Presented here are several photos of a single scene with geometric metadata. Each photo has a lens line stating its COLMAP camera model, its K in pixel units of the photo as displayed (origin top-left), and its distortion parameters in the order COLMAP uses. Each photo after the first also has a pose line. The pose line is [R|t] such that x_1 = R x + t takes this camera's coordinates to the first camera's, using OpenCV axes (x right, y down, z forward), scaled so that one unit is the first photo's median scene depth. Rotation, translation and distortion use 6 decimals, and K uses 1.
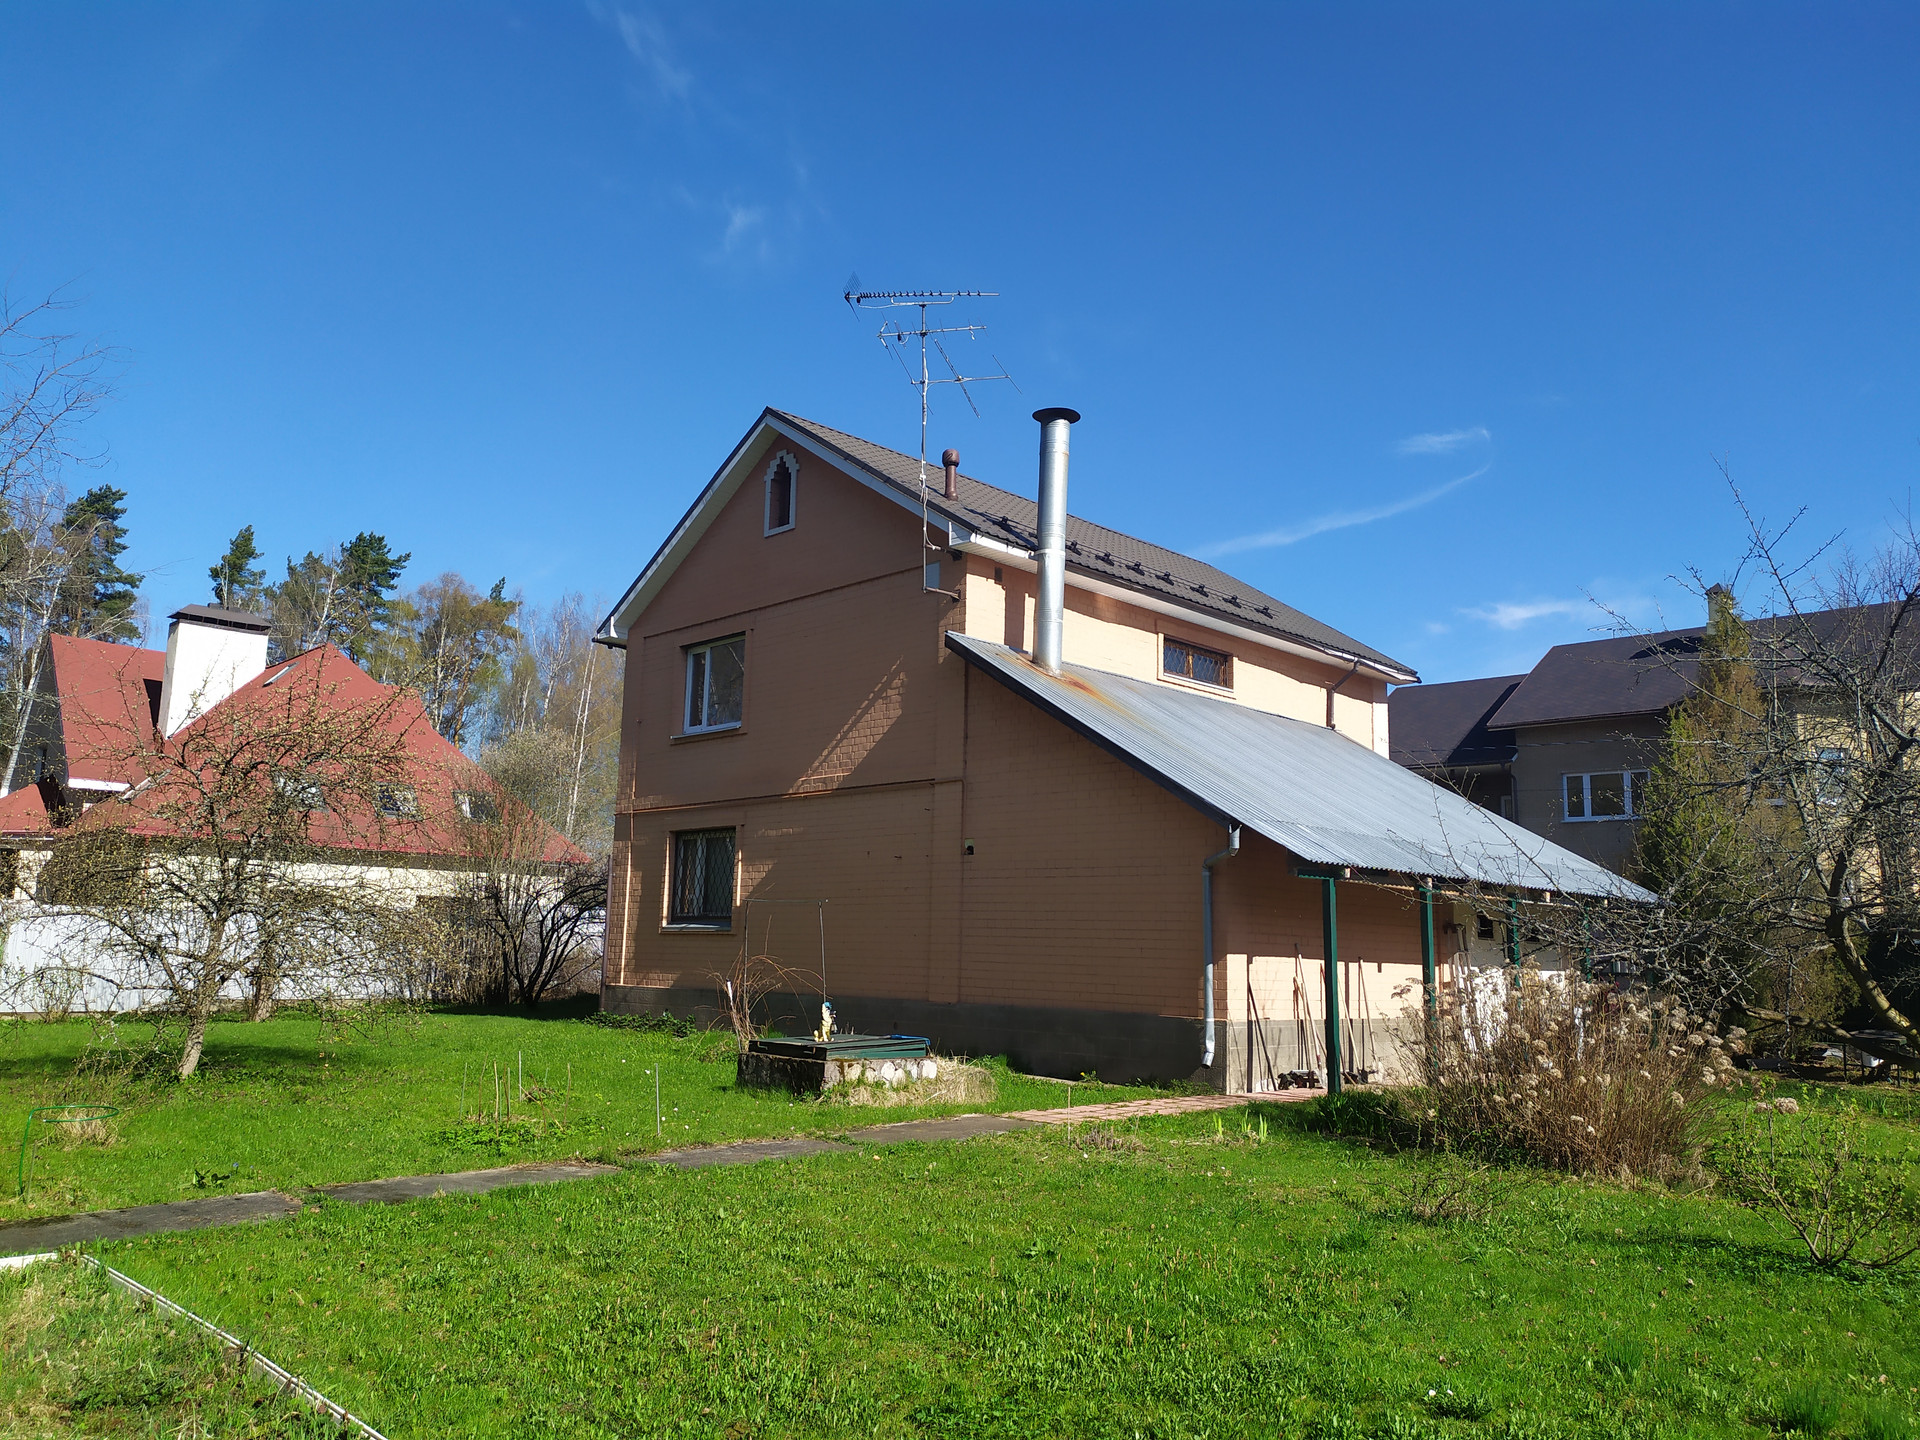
lens RADIAL K [[1400.6, 0, 960.0], [0, 1400.6, 720.0], [0, 0, 1]] dist [0.007842, 0.001723]
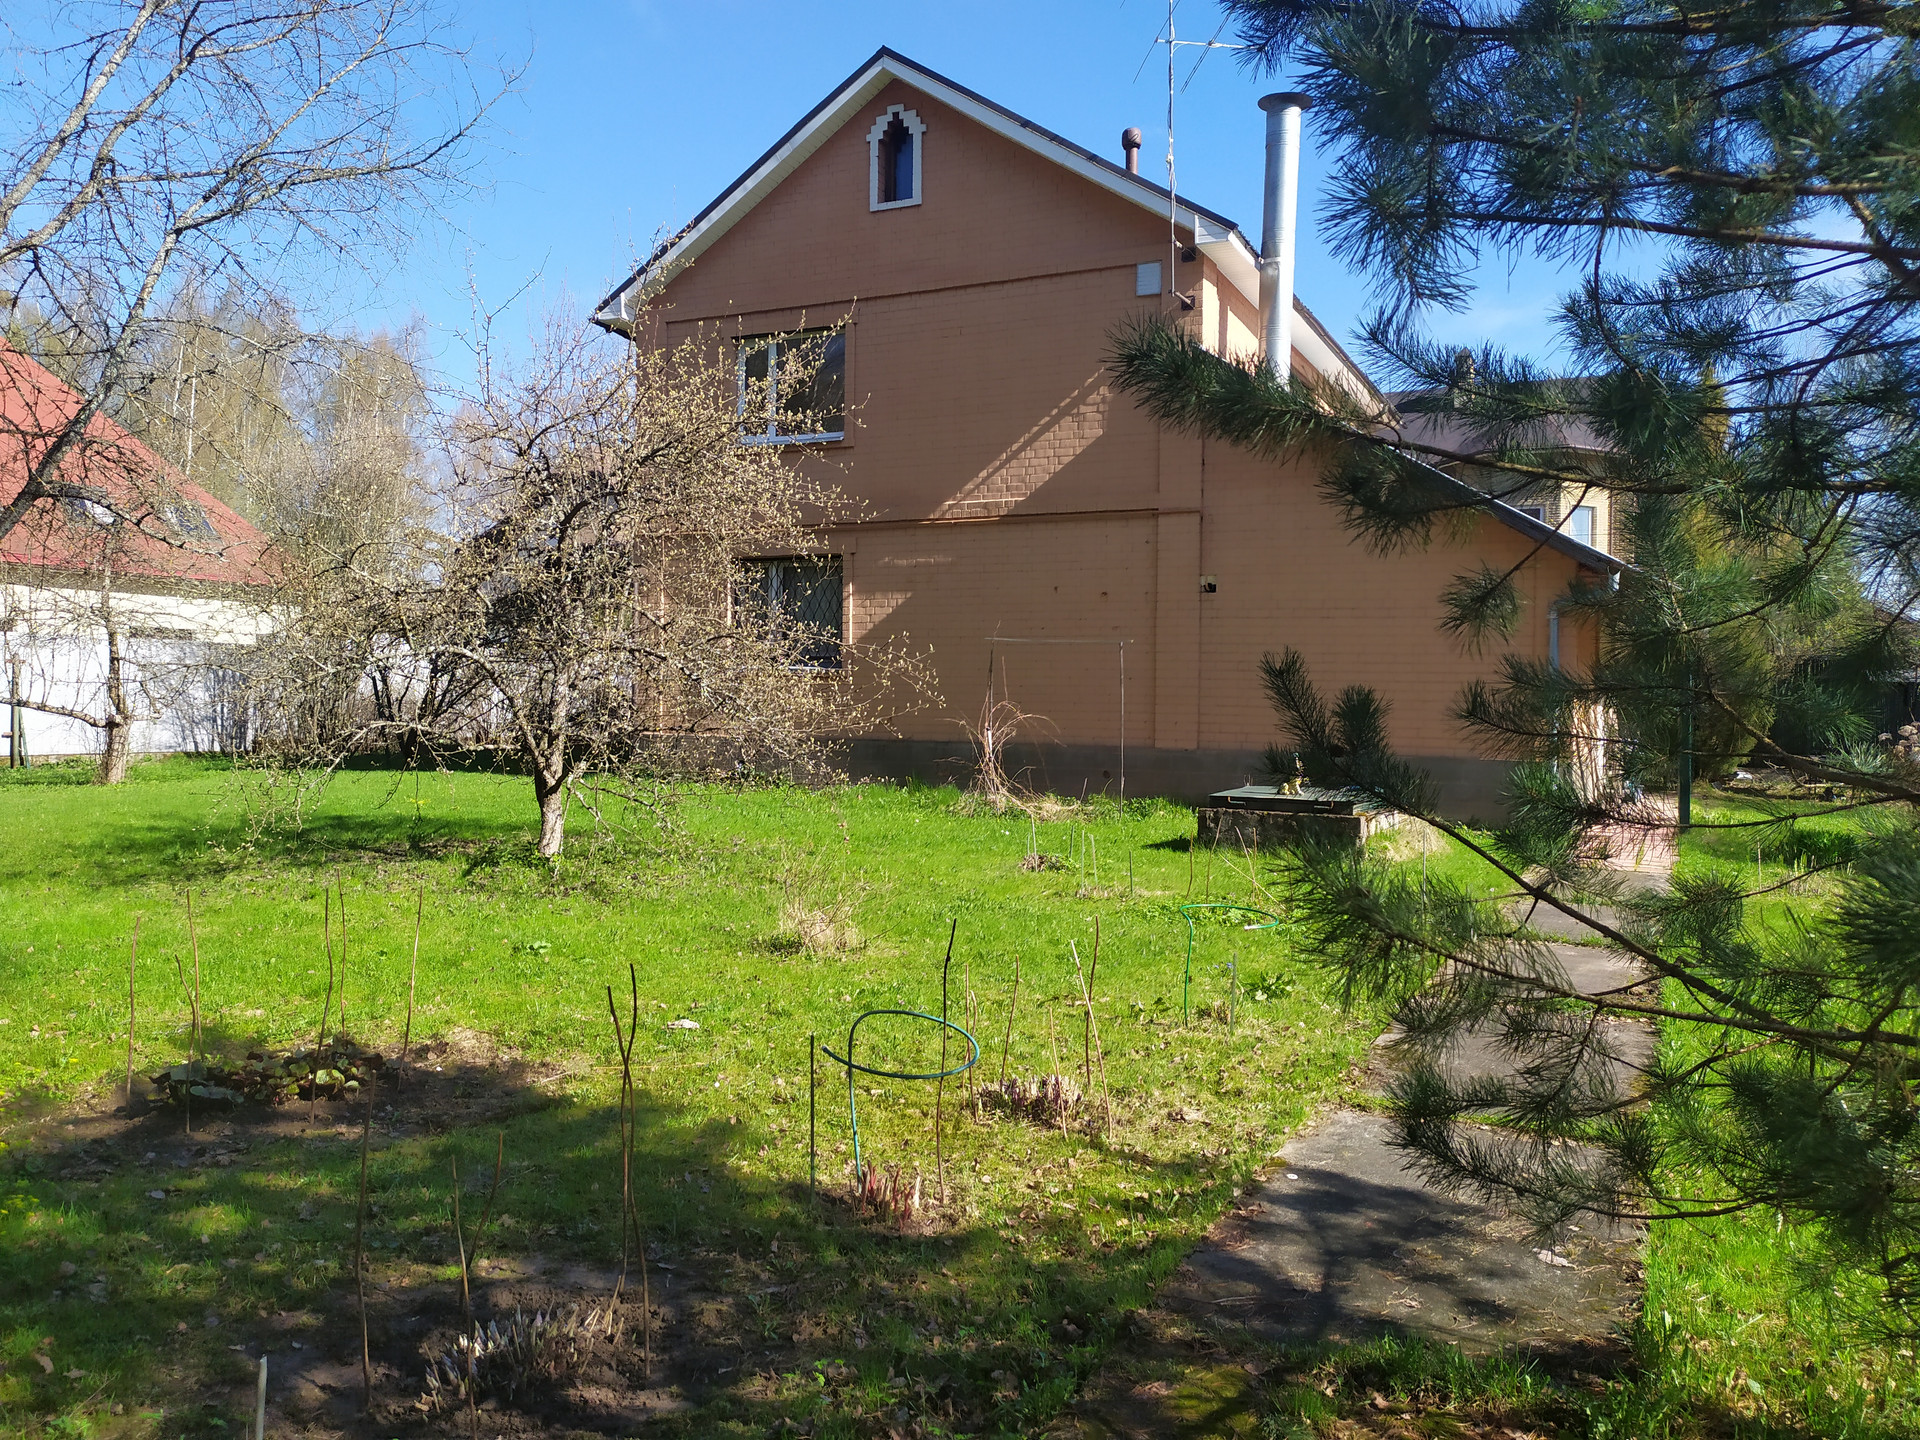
lens RADIAL K [[1400.6, 0, 960.0], [0, 1400.6, 720.0], [0, 0, 1]] dist [0.007842, 0.001723]
pose [[0.942634, -0.011437, 0.333631, -0.414502], [-0.050730, 0.982898, 0.177026, 0.020579], [-0.329950, -0.183796, 0.925933, 0.159706]]
